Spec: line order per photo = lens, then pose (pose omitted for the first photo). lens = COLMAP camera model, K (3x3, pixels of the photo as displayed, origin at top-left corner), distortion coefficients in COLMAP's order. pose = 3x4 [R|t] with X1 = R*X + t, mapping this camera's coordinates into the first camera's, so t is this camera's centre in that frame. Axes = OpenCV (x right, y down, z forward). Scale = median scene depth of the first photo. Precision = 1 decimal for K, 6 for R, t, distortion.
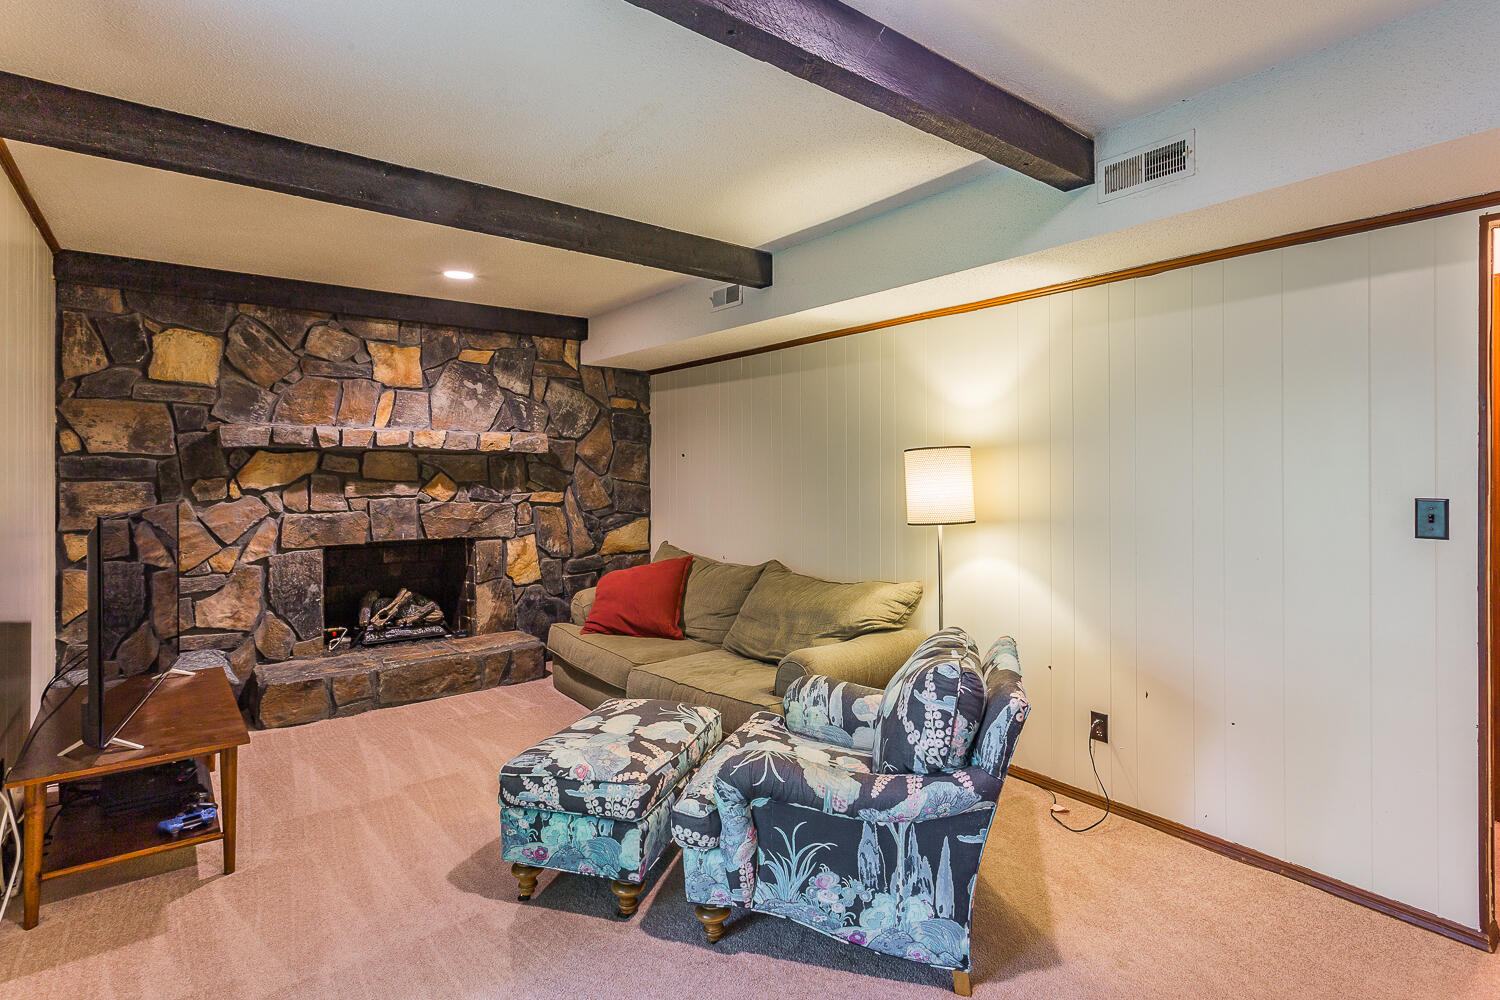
lens RADIAL K [[751.4, 0, 752.7], [0, 751.4, 470.1], [0, 0, 1]] dist [-0.000074, -0.000053]
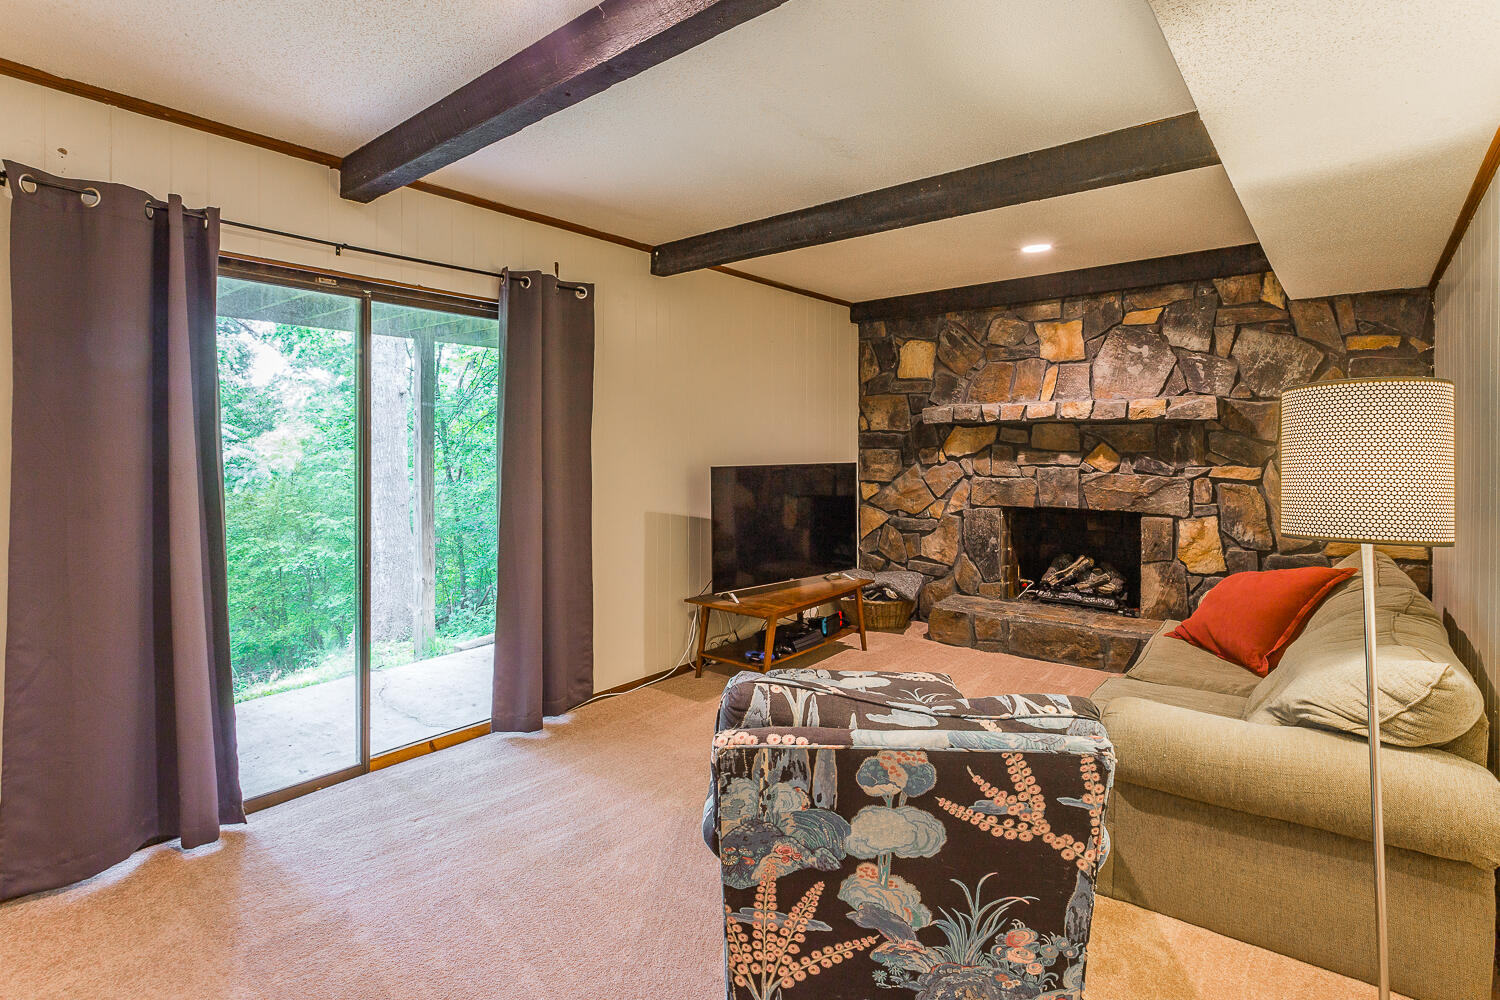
lens RADIAL K [[729.1, 0, 753.1], [0, 729.1, 454.8], [0, 0, 1]] dist [-0.000320, -0.000005]
pose [[0.223367, 0.013079, -0.974647, 0.427788], [0.003645, 0.999892, 0.014253, 0.003743], [0.974728, -0.006736, 0.223295, 0.352923]]
